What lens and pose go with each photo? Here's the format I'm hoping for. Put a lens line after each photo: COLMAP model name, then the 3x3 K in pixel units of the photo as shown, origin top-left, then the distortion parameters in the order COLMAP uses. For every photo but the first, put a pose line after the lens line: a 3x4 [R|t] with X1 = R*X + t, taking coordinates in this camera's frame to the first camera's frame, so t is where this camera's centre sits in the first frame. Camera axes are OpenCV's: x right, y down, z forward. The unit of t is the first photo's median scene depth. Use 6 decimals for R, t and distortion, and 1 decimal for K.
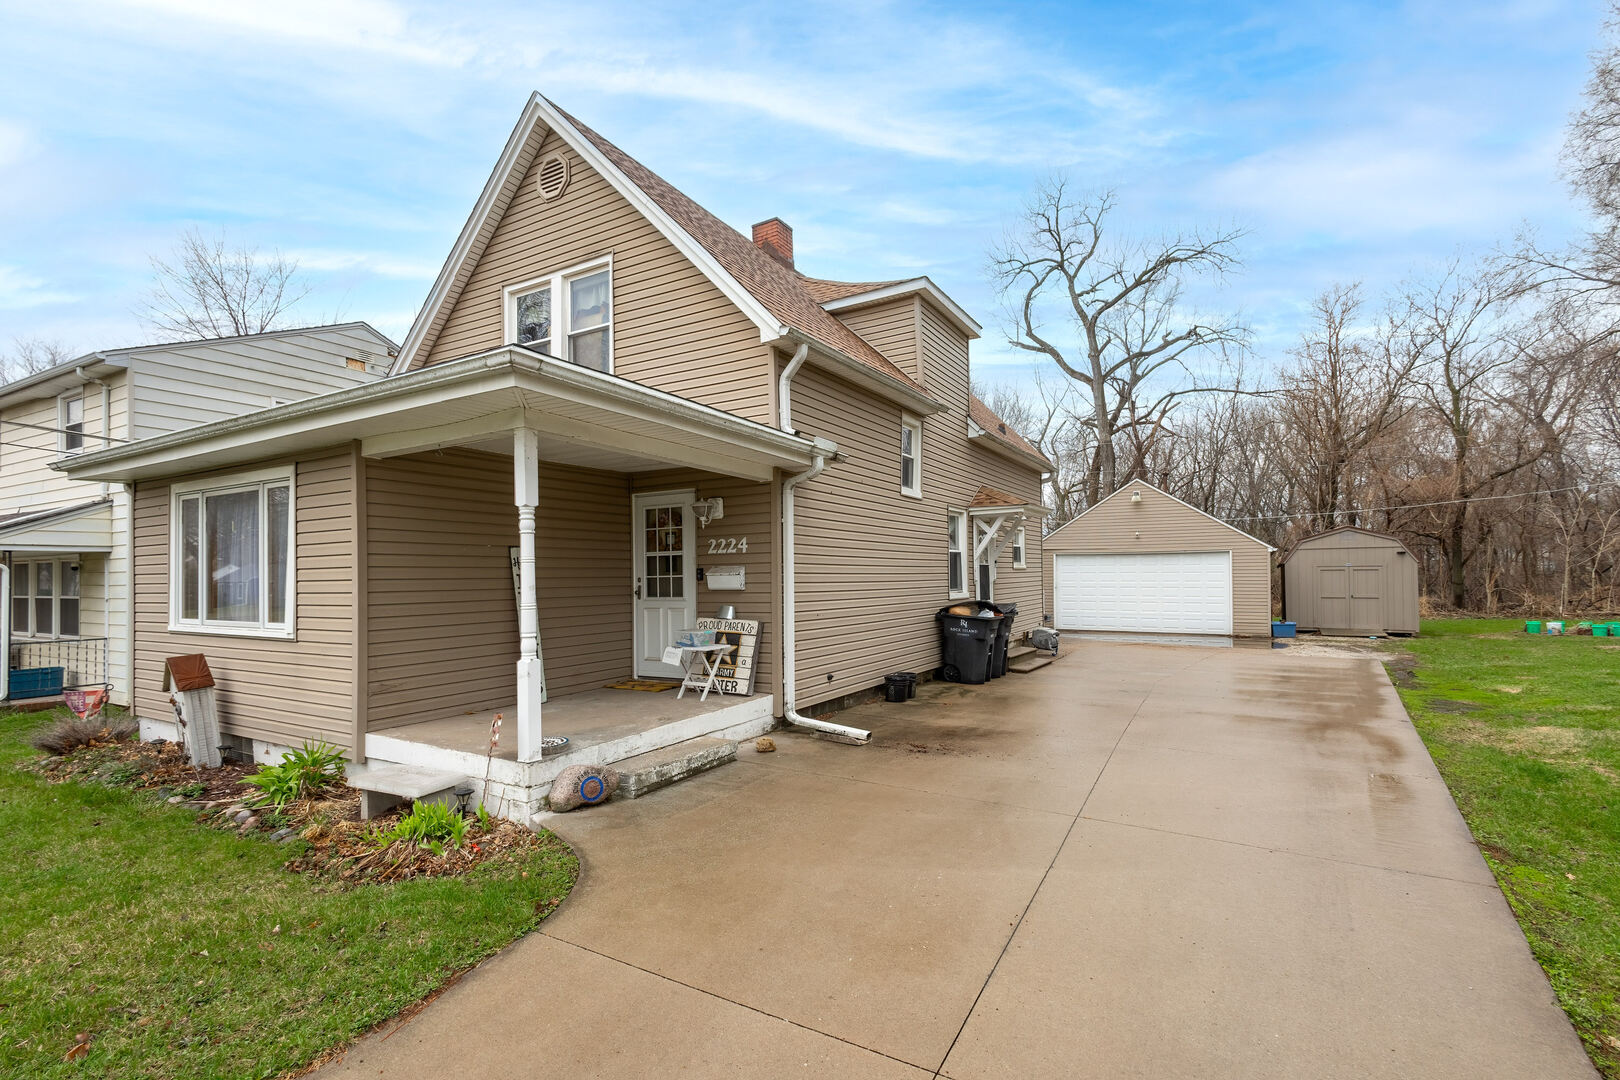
lens RADIAL K [[774.1, 0, 784.3], [0, 774.1, 542.8], [0, 0, 1]] dist [0.003522, -0.000371]
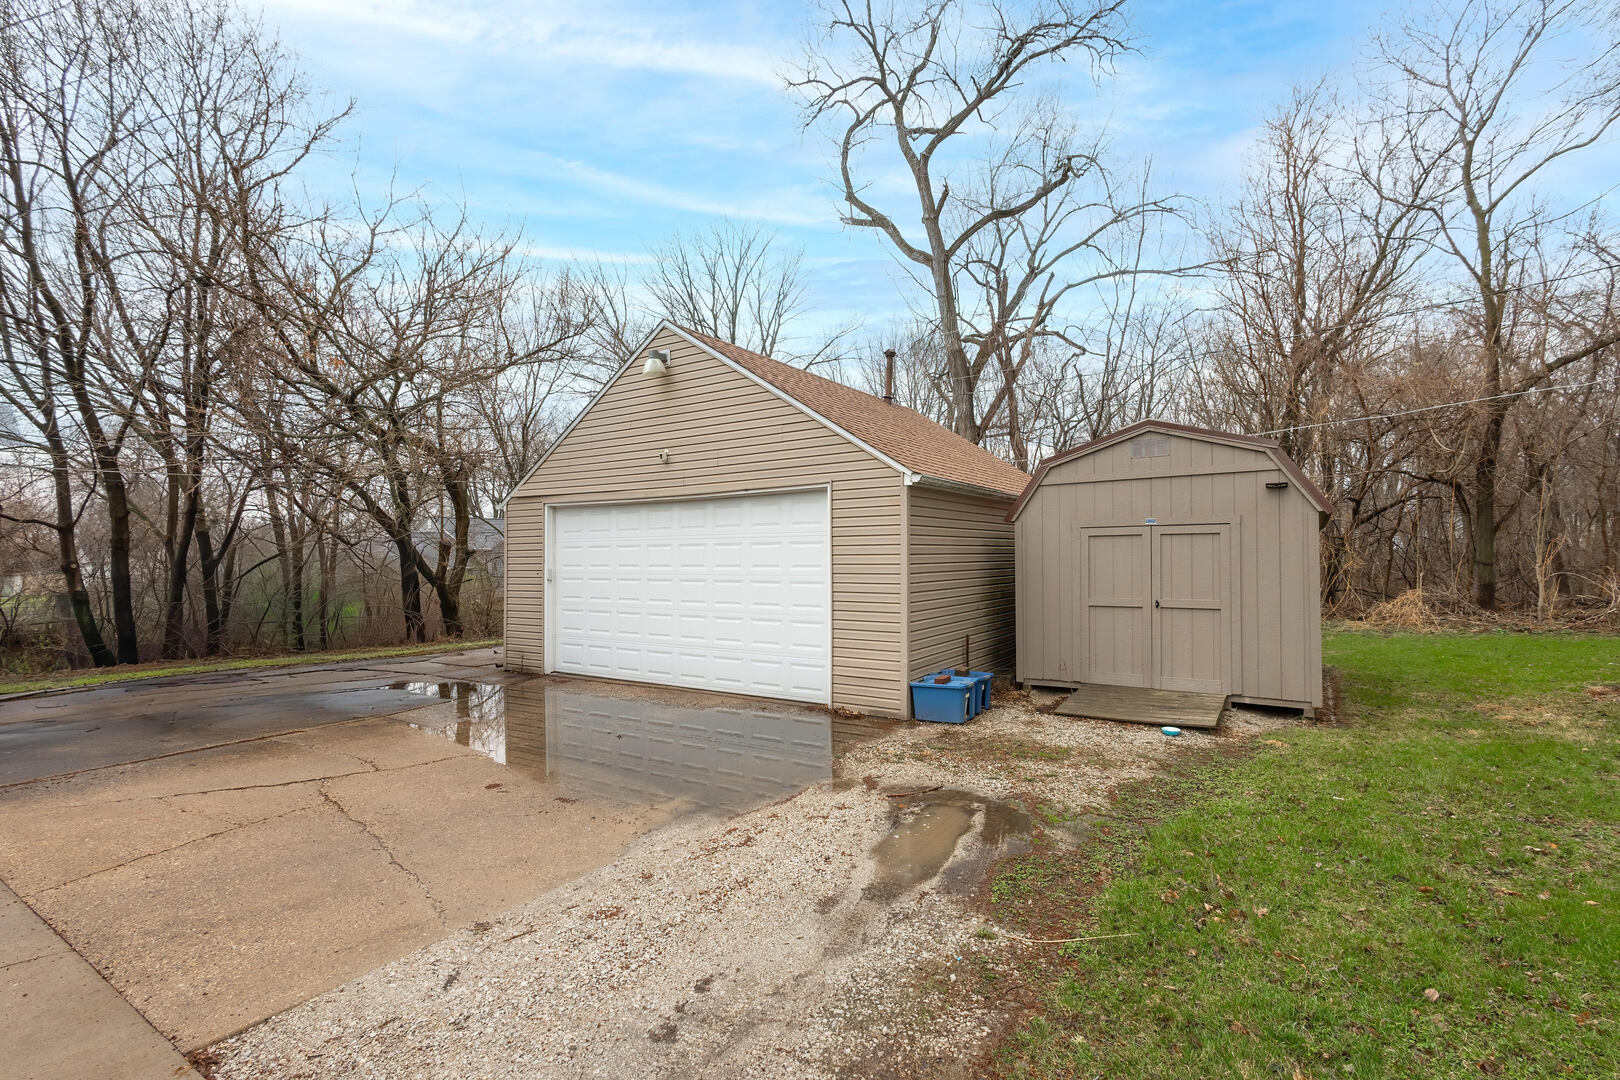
lens RADIAL K [[807.0, 0, 748.5], [0, 807.0, 540.1], [0, 0, 1]] dist [-0.000682, 0.000209]
pose [[0.998878, -0.005471, -0.047044, 1.206376], [0.006686, 0.999647, 0.025723, 0.056560], [0.046887, -0.026009, 0.998562, 1.305960]]
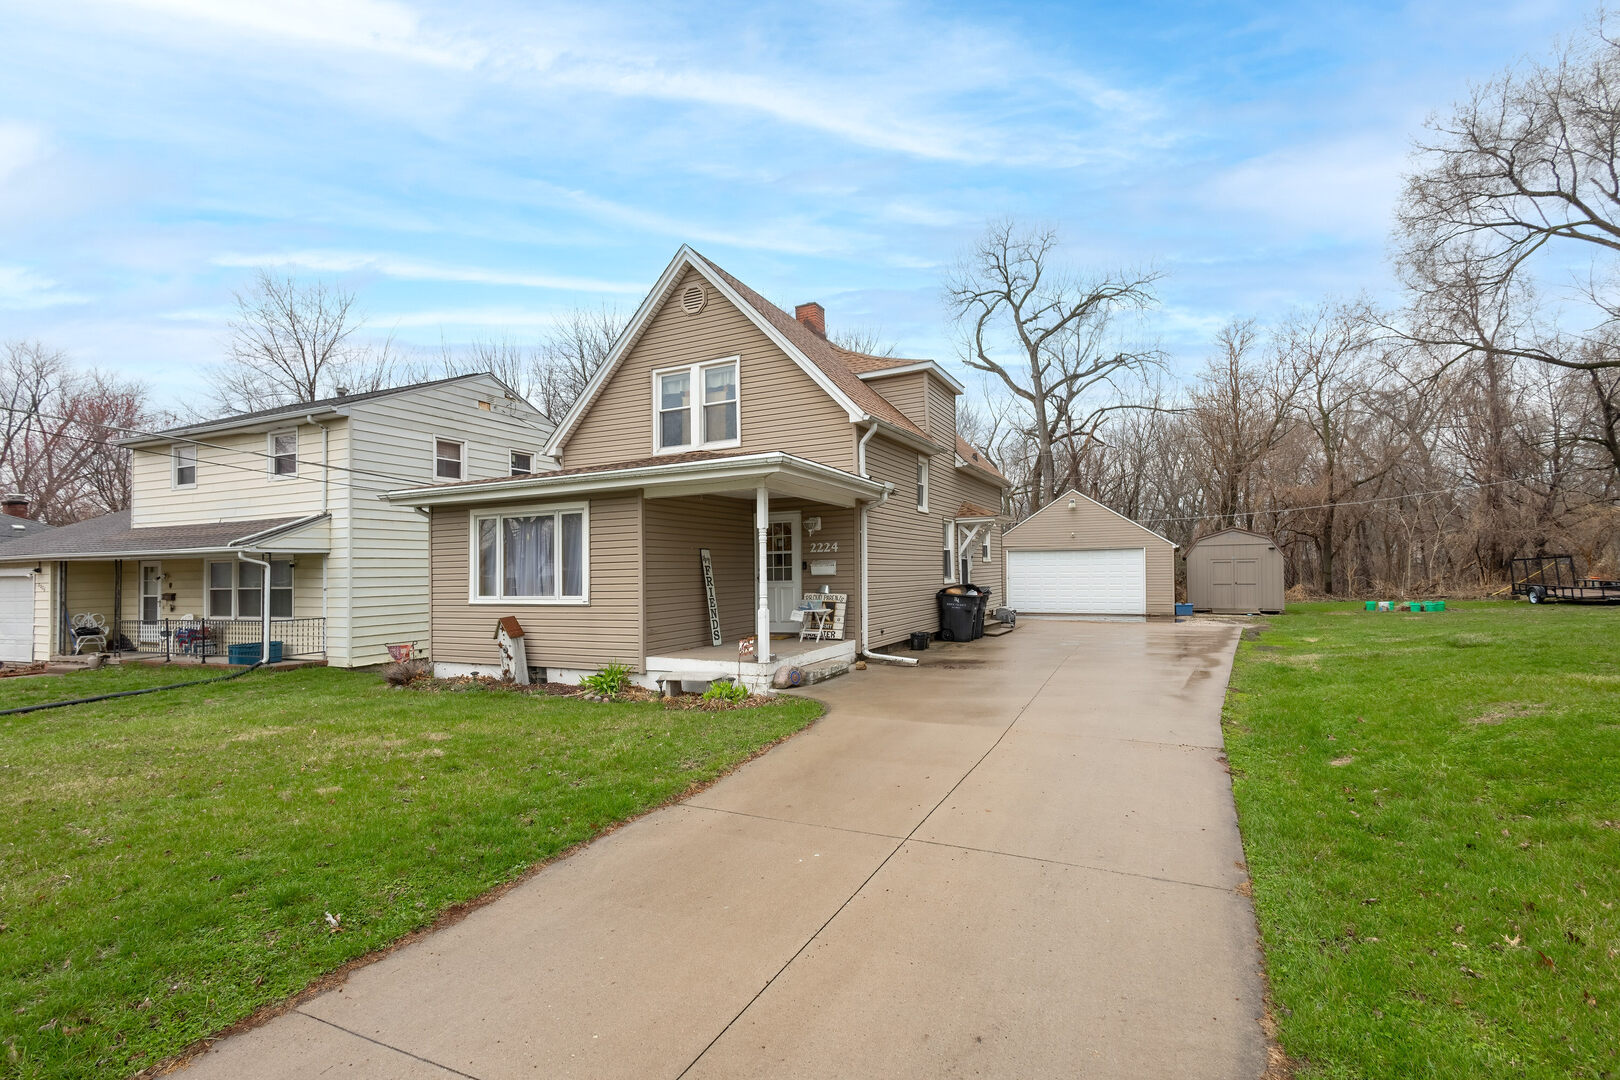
lens RADIAL K [[757.7, 0, 800.2], [0, 757.7, 546.3], [0, 0, 1]] dist [-0.000206, 0.000937]
pose [[0.996599, -0.003822, 0.082317, -0.179451], [0.003077, 0.999953, 0.009178, -0.009309], [-0.082348, -0.008894, 0.996564, -0.389815]]
